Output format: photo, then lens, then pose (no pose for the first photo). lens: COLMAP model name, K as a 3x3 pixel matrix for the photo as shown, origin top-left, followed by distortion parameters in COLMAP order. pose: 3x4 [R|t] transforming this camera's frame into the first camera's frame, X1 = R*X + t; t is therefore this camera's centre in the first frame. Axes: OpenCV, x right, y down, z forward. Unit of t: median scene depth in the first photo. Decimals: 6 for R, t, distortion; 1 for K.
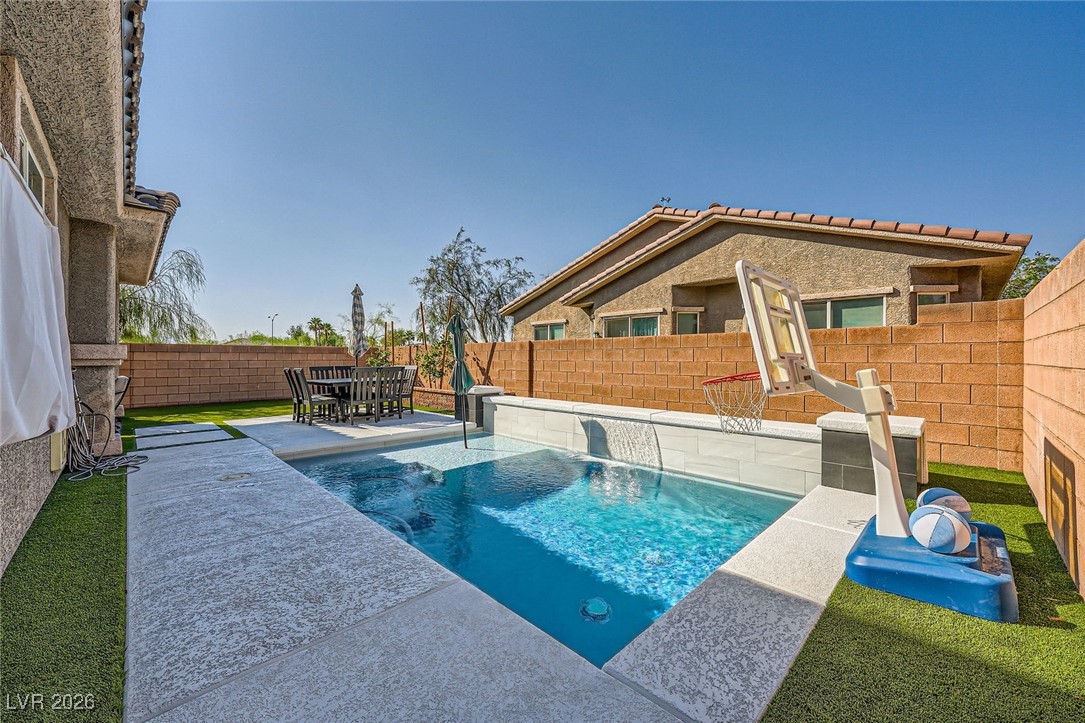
lens RADIAL K [[425.4, 0, 540.0], [0, 425.4, 356.1], [0, 0, 1]] dist [-0.018879, 0.003976]
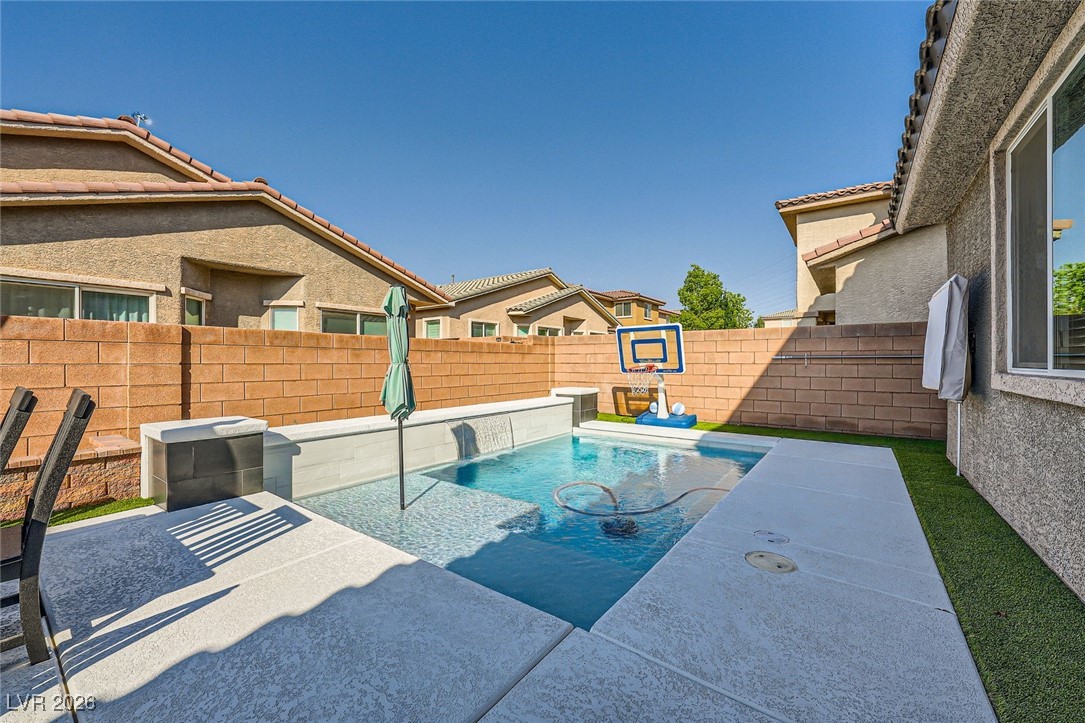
lens RADIAL K [[425.4, 0, 542.1], [0, 425.4, 364.6], [0, 0, 1]] dist [-0.018879, 0.003976]
pose [[-0.151313, -0.007333, 0.988459, -0.506226], [-0.007535, 0.999952, 0.006264, 0.003684], [-0.988457, -0.006500, -0.151361, 0.559349]]
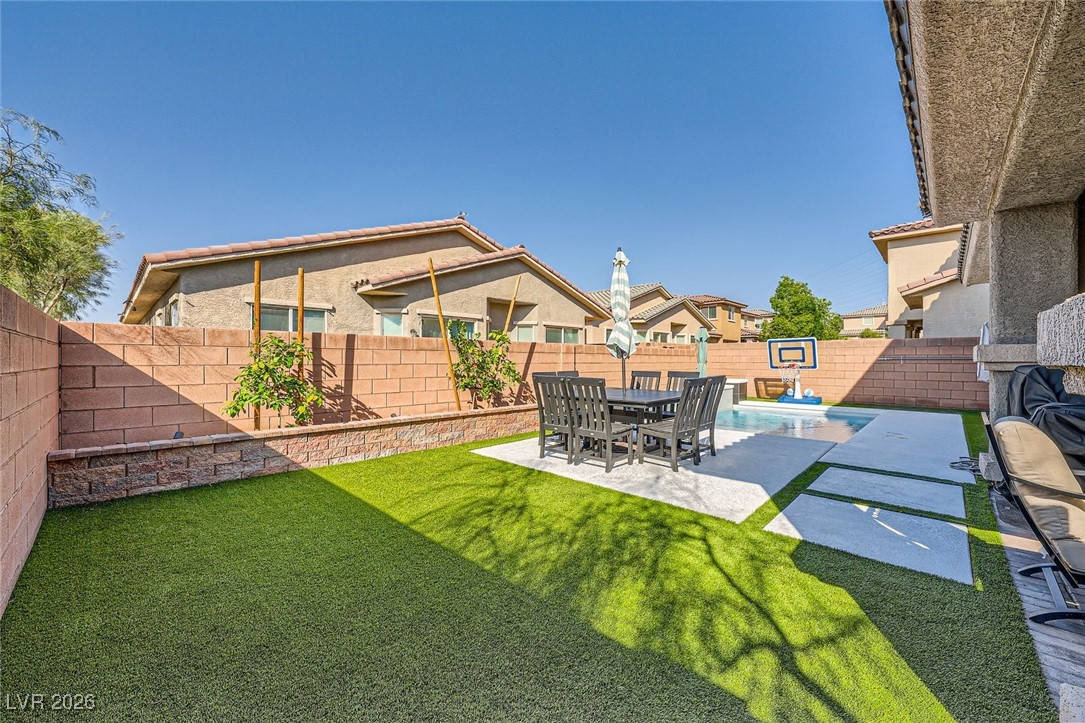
lens RADIAL K [[425.4, 0, 537.1], [0, 425.4, 363.4], [0, 0, 1]] dist [-0.018879, 0.003976]
pose [[-0.018715, -0.009406, 0.999781, -0.923783], [-0.007762, 0.999927, 0.009262, 0.001795], [-0.999795, -0.007587, -0.018787, 0.960190]]
